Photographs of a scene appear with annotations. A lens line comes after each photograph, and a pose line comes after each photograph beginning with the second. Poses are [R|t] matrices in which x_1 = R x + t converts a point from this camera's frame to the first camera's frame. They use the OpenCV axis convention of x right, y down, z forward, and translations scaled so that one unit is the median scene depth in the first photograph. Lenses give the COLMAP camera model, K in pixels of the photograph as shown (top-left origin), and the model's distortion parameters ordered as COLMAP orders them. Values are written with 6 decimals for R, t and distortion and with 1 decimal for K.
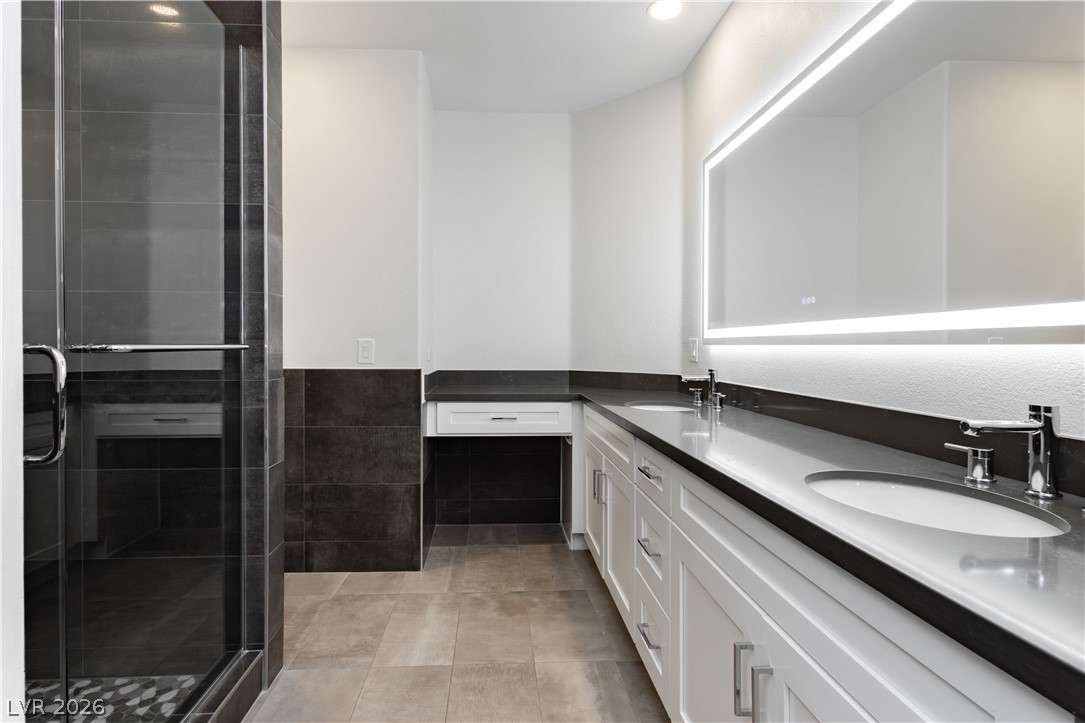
lens RADIAL K [[540.5, 0, 531.0], [0, 540.5, 359.3], [0, 0, 1]] dist [-0.001020, -0.000344]
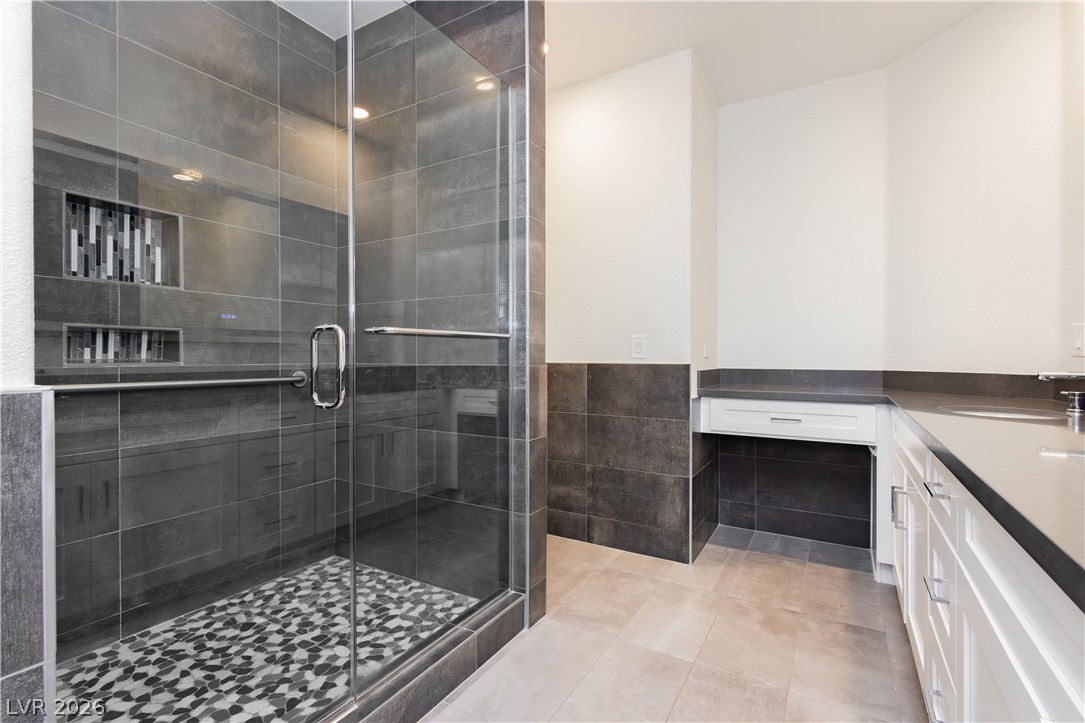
lens RADIAL K [[502.7, 0, 537.1], [0, 502.7, 364.8], [0, 0, 1]] dist [-0.002016, -0.000619]
pose [[0.828328, 0.006065, -0.560210, 0.101304], [-0.008034, 0.999967, -0.001053, 0.027363], [0.560185, 0.005373, 0.828350, 0.075582]]
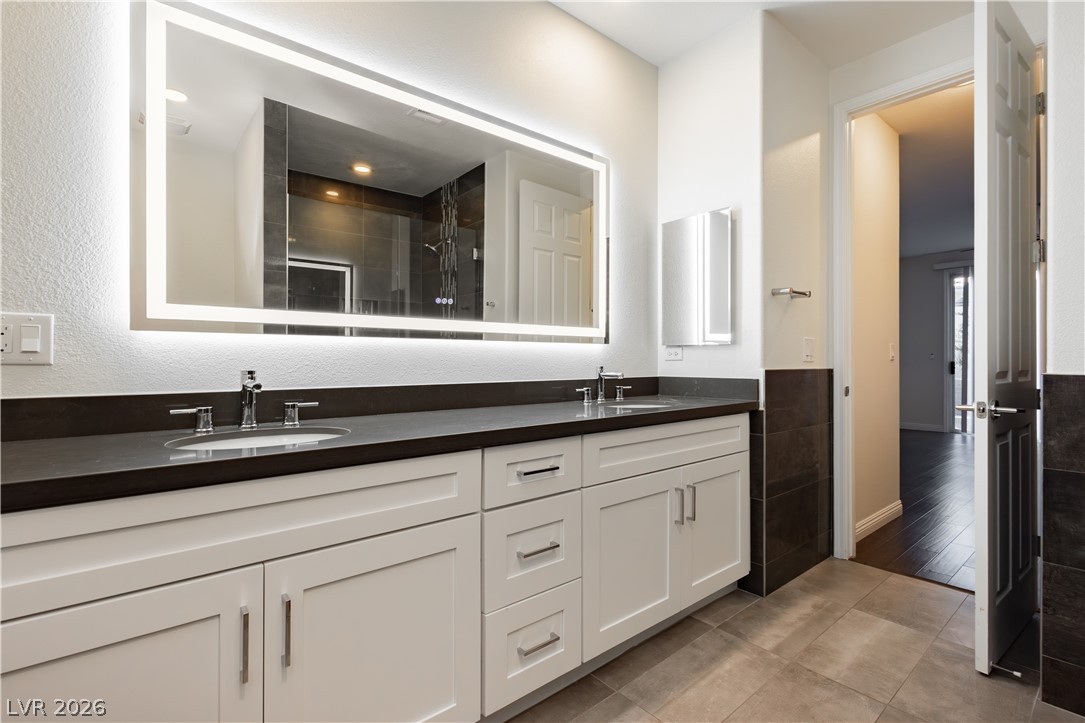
lens RADIAL K [[502.7, 0, 549.9], [0, 502.7, 360.3], [0, 0, 1]] dist [-0.002016, -0.000619]
pose [[-0.606090, -0.009955, 0.795334, -0.290038], [0.002894, 0.999887, 0.014721, 0.008364], [-0.795391, 0.011224, -0.605993, 1.033610]]
